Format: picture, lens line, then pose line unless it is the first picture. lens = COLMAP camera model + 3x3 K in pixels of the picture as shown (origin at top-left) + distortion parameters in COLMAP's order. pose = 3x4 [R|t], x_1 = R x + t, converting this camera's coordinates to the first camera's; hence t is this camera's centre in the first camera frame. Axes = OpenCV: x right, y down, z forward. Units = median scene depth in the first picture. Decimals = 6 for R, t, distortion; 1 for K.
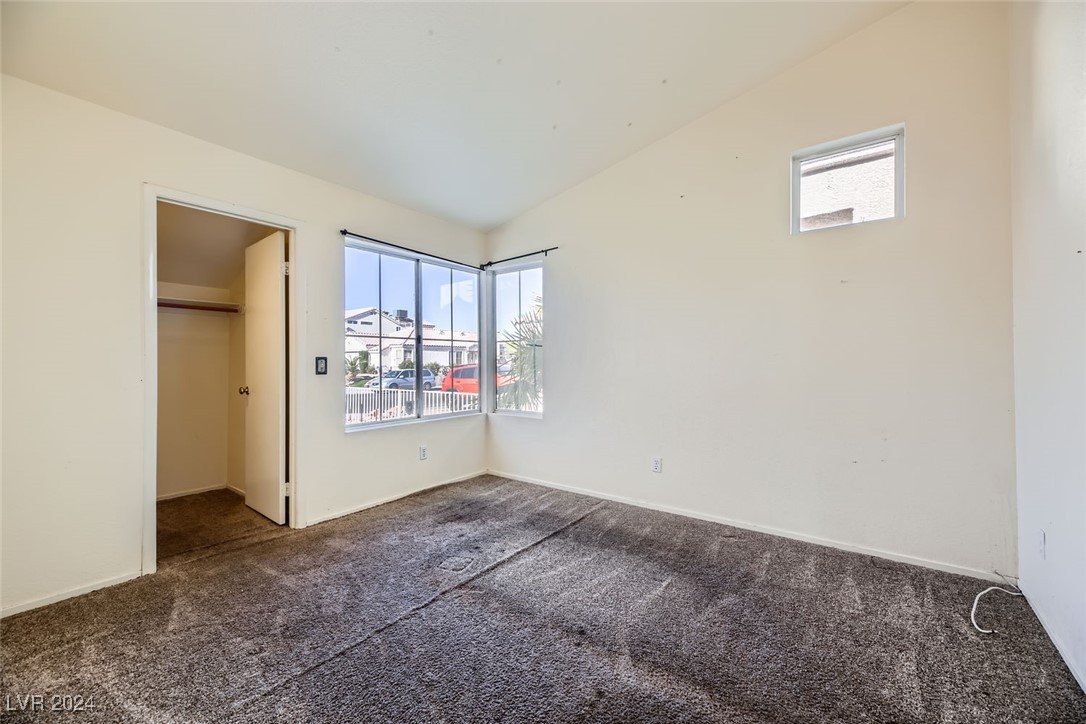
lens RADIAL K [[435.0, 0, 538.6], [0, 435.0, 361.5], [0, 0, 1]] dist [0.015749, -0.003311]
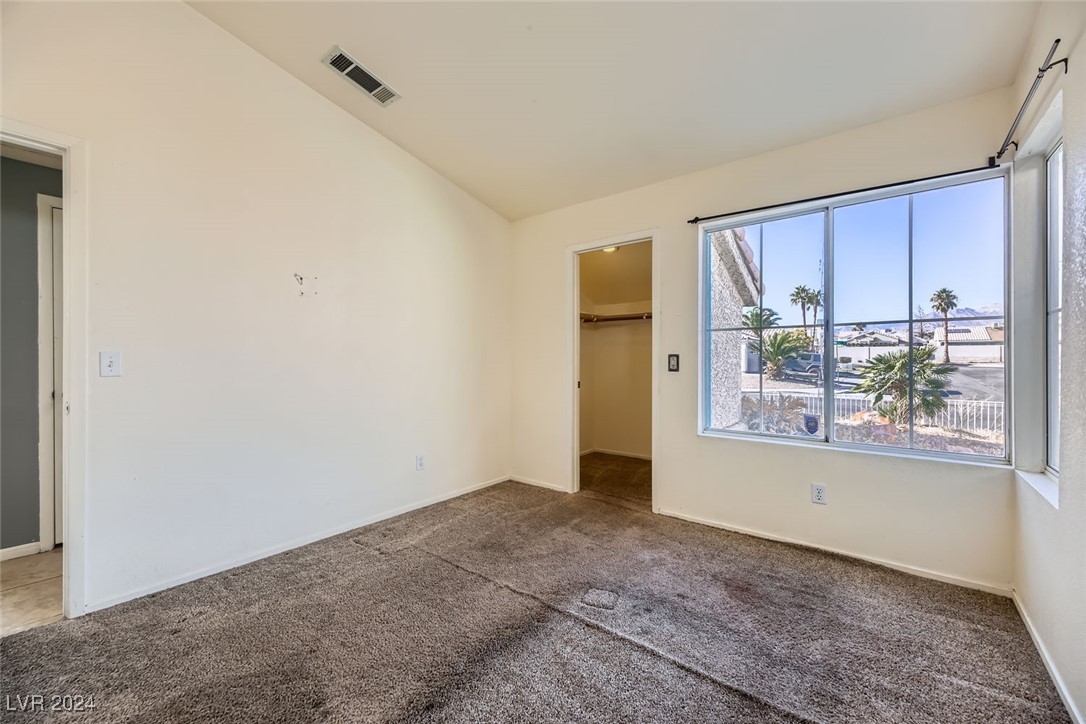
lens RADIAL K [[435.0, 0, 538.7], [0, 435.0, 359.8], [0, 0, 1]] dist [0.015749, -0.003311]
pose [[-0.029989, 0.009328, -0.999507, 0.526622], [0.004590, 0.999947, 0.009194, -0.008459], [0.999540, -0.004312, -0.030030, 0.724980]]
